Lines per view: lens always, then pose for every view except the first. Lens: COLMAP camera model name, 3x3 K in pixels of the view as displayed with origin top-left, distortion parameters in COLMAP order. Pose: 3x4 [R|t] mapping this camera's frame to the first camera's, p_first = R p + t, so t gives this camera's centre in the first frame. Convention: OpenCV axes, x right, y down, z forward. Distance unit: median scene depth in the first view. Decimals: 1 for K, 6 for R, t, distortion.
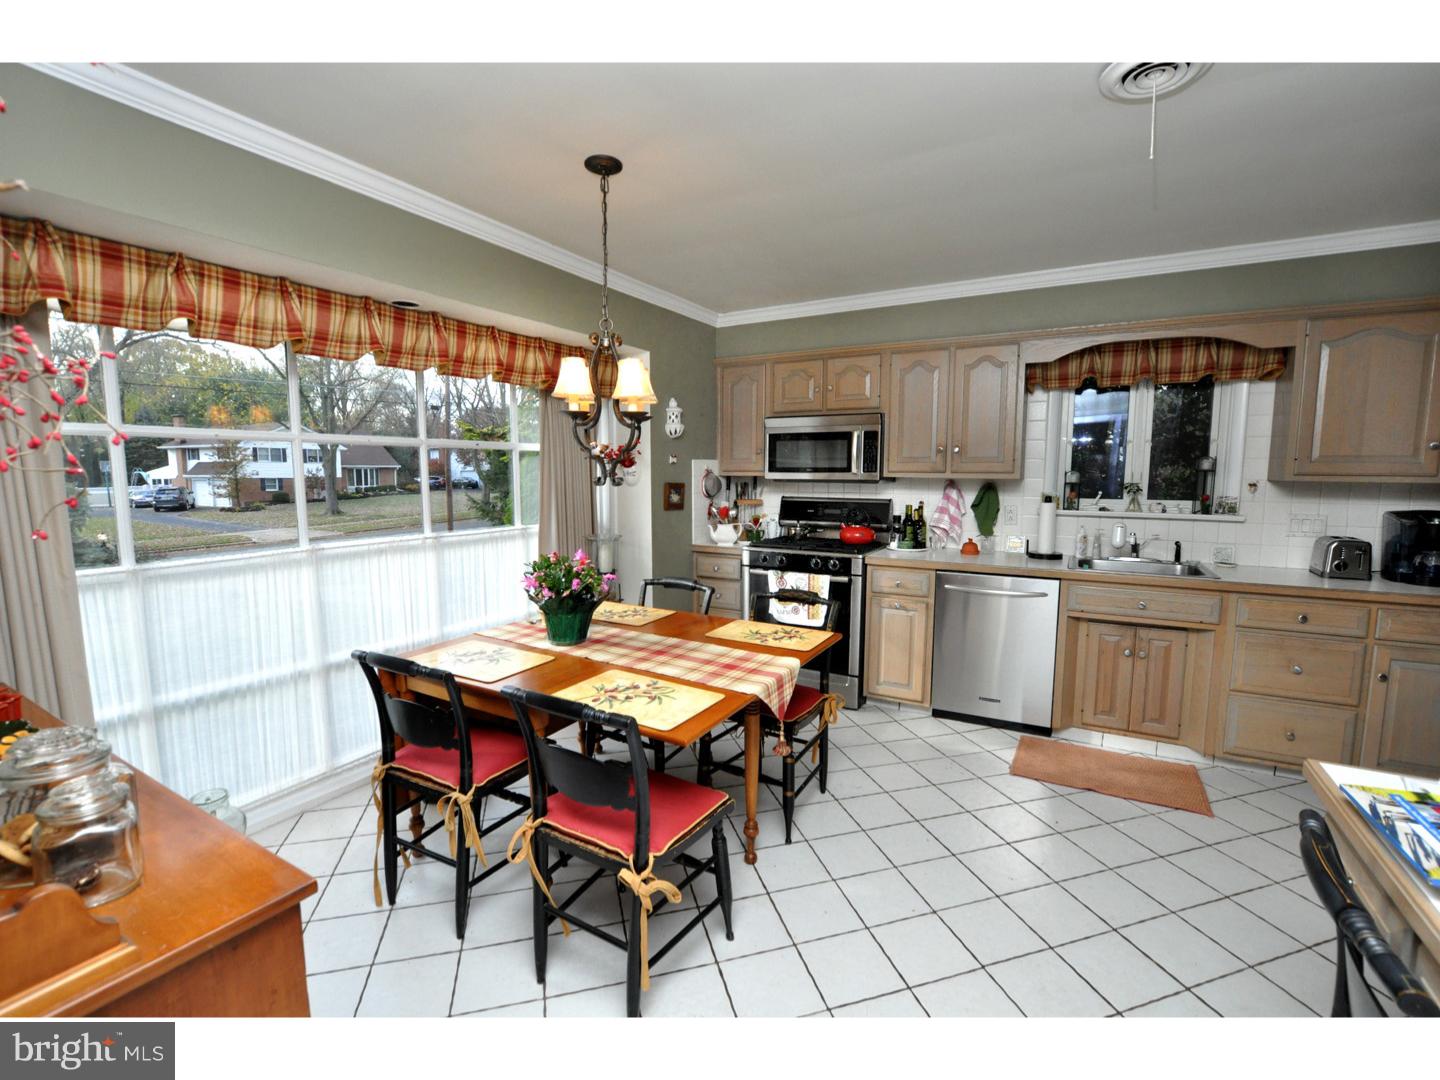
lens RADIAL K [[635.2, 0, 720.0], [0, 635.2, 540.0], [0, 0, 1]] dist [-0.022771, 0.000661]
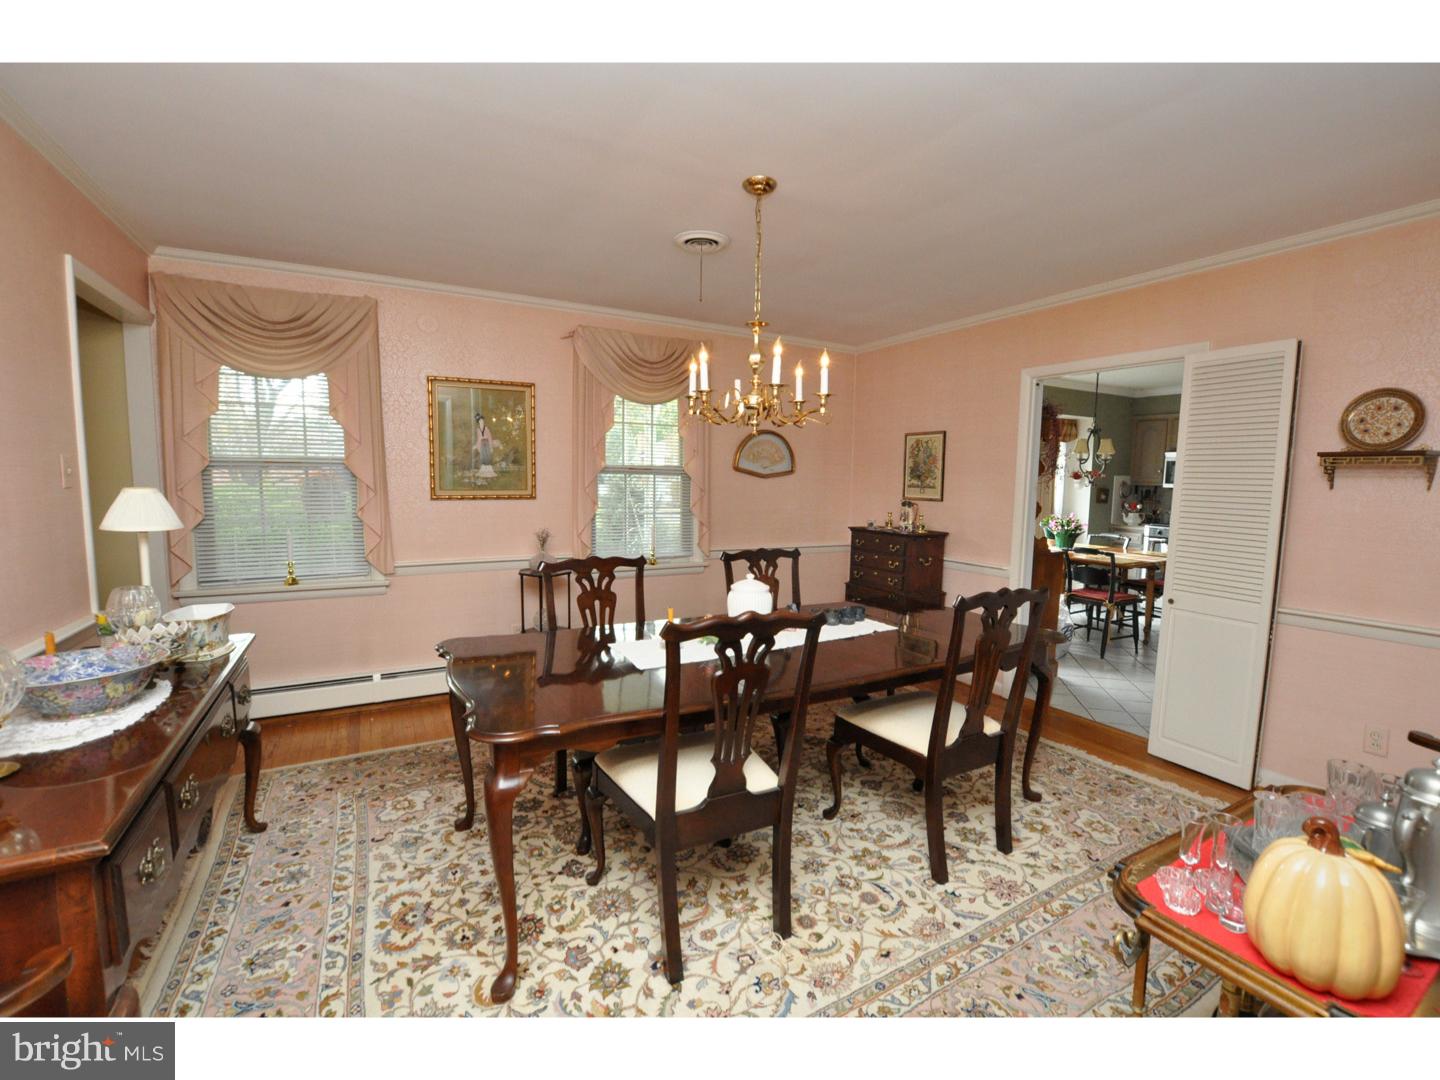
lens RADIAL K [[645.6, 0, 720.0], [0, 645.6, 540.0], [0, 0, 1]] dist [0.000181, 0.000148]
pose [[0.863532, 0.058579, -0.500880, -0.093894], [-0.063490, 0.997956, 0.007254, 0.129149], [0.500281, 0.025536, 0.865486, -1.308618]]
